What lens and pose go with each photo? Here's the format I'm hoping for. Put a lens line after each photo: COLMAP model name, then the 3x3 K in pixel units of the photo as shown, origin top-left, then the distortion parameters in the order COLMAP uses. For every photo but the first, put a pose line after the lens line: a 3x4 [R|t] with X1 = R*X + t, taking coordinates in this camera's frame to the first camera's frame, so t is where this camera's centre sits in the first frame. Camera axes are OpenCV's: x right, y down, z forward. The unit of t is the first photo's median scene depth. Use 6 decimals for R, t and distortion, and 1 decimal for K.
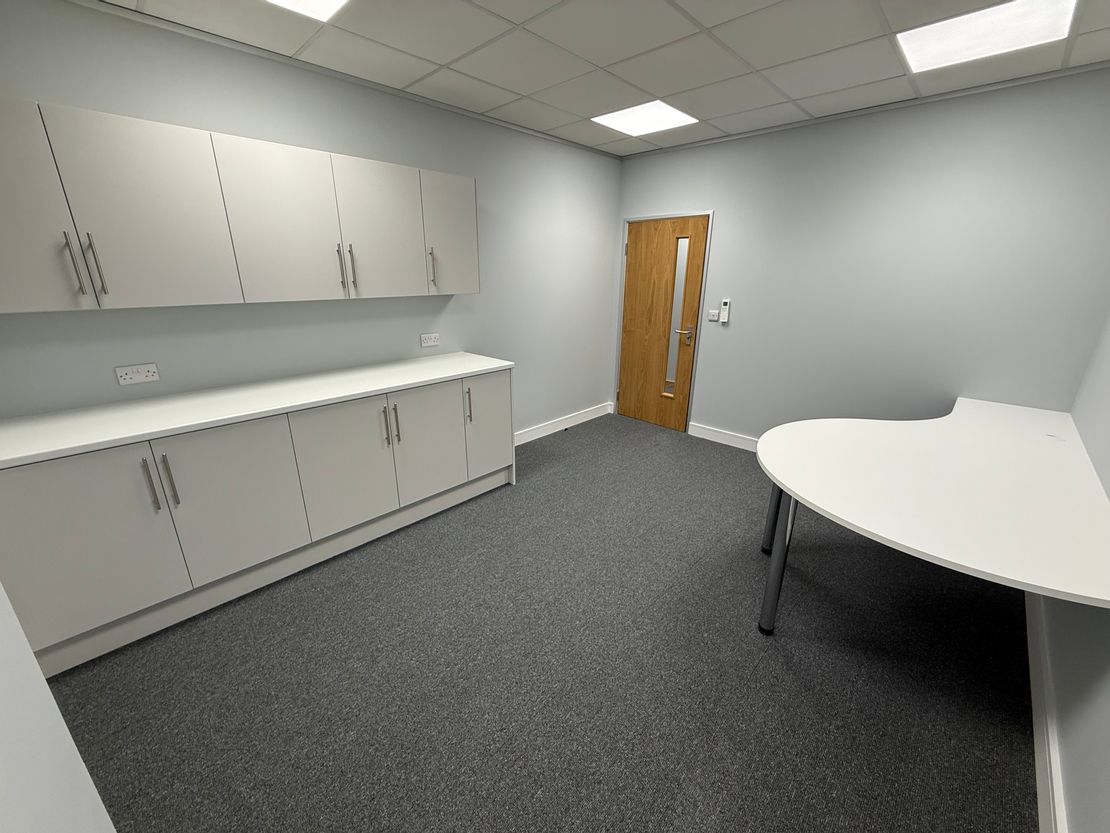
lens RADIAL K [[441.5, 0, 555.0], [0, 441.5, 416.5], [0, 0, 1]] dist [-0.022180, 0.000106]
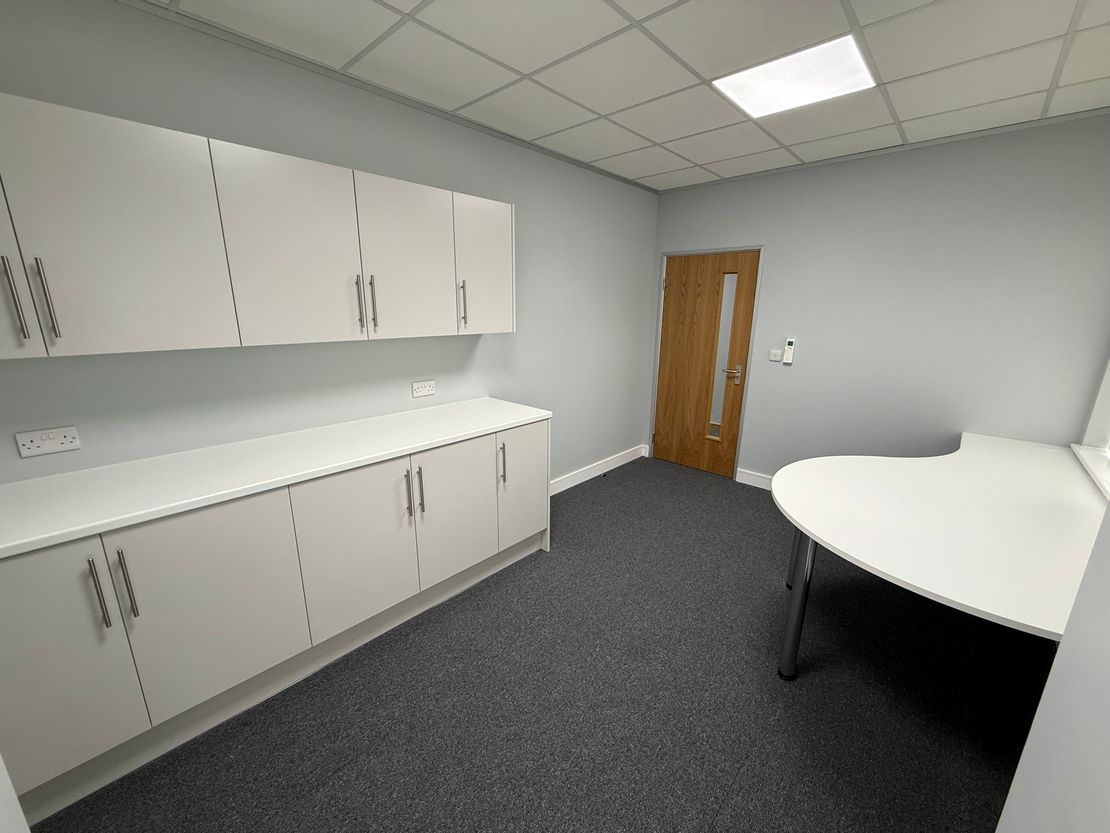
lens RADIAL K [[441.0, 0, 555.0], [0, 441.0, 416.5], [0, 0, 1]] dist [-0.029385, -0.000131]
pose [[0.999998, -0.001635, 0.001074, -0.086413], [0.001712, 0.997079, -0.076354, -0.044529], [-0.000946, 0.076355, 0.997080, 0.137446]]
